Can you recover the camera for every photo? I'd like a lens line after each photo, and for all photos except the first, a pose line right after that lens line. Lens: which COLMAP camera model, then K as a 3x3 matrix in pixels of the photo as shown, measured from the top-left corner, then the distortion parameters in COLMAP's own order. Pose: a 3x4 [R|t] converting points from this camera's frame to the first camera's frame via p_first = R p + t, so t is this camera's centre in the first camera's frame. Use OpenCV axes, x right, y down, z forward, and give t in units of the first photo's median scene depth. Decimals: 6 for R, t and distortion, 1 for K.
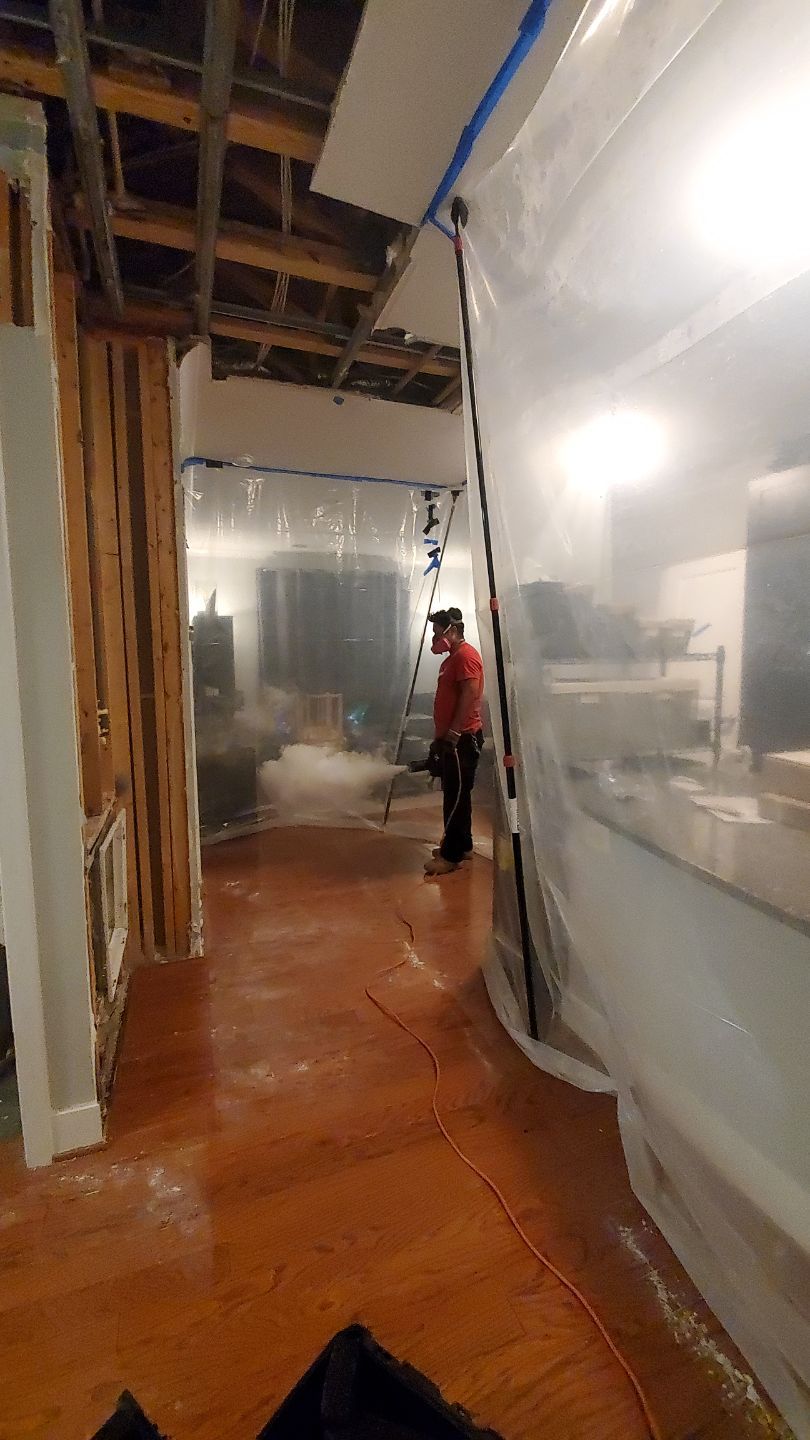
lens RADIAL K [[572.6, 0, 409.4], [0, 572.6, 705.3], [0, 0, 1]] dist [0.019454, -0.019297]
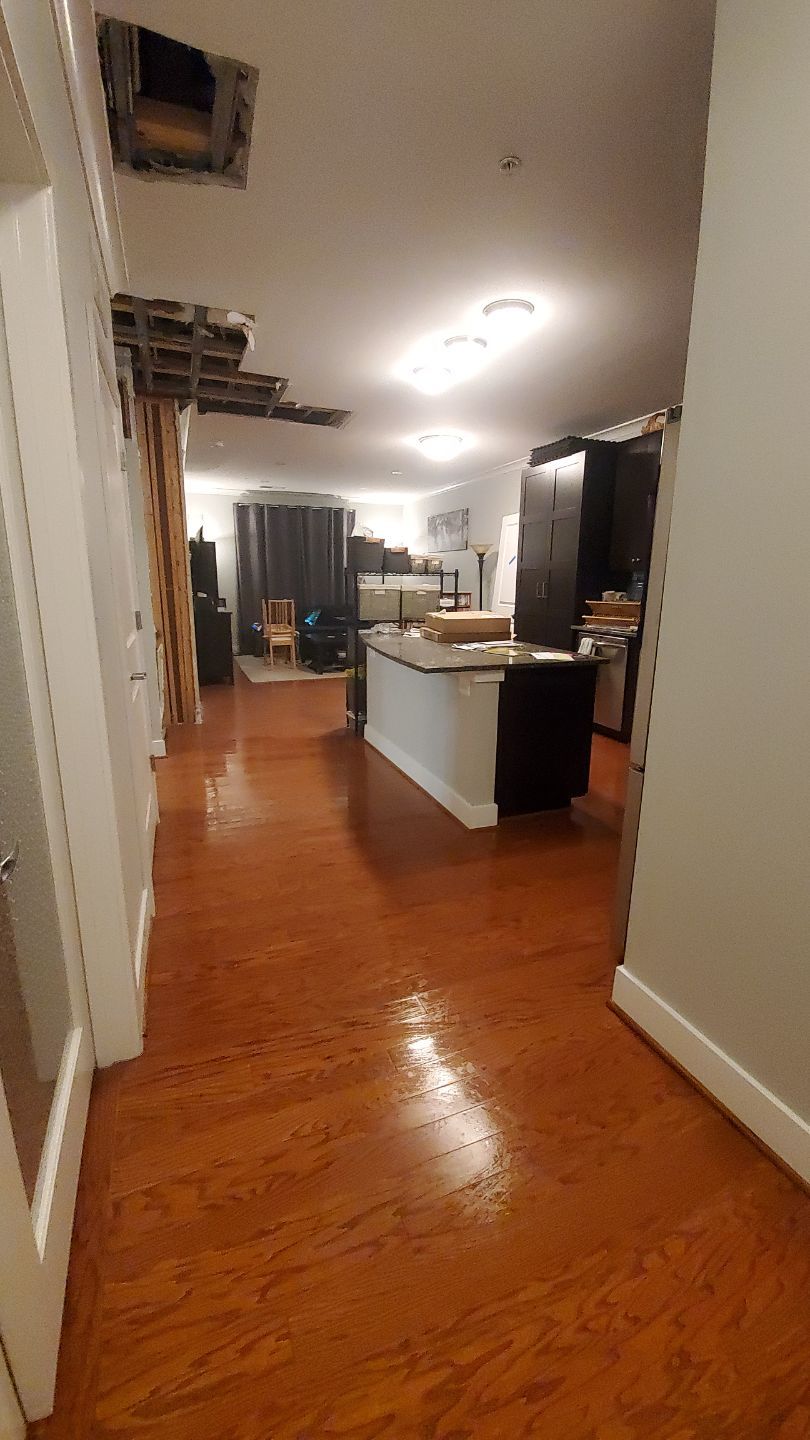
lens RADIAL K [[572.6, 0, 409.4], [0, 572.6, 705.3], [0, 0, 1]] dist [0.019454, -0.019297]
pose [[0.999652, 0.020571, 0.016505, 0.362226], [-0.022599, 0.990735, 0.133919, 0.103748], [-0.013597, -0.134246, 0.990855, -1.078955]]
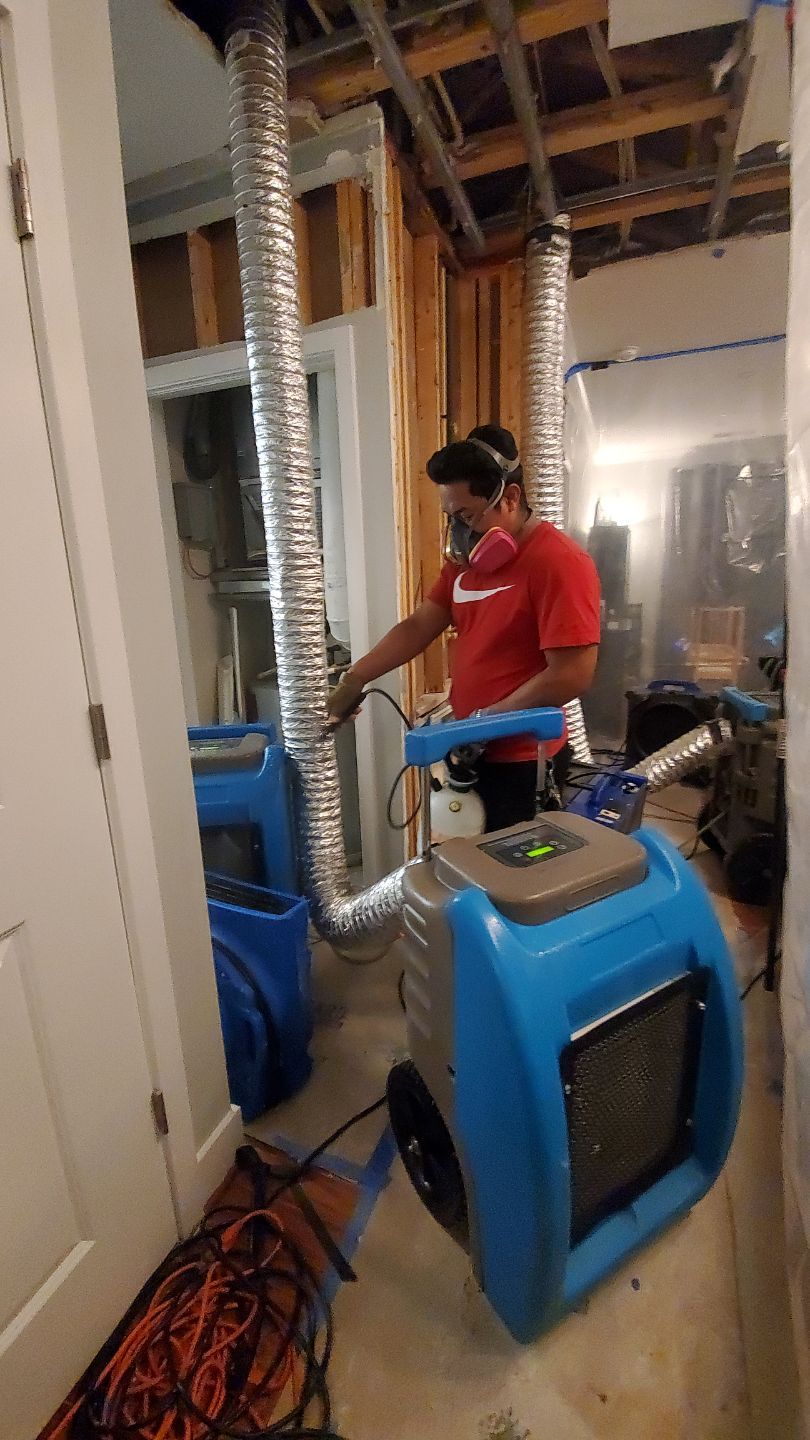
lens RADIAL K [[572.6, 0, 409.4], [0, 572.6, 705.3], [0, 0, 1]] dist [0.019454, -0.019297]
pose [[0.745520, 0.129893, -0.653703, 0.221377], [-0.034503, 0.987031, 0.156777, 0.018135], [0.665590, -0.094325, 0.740333, 0.000031]]
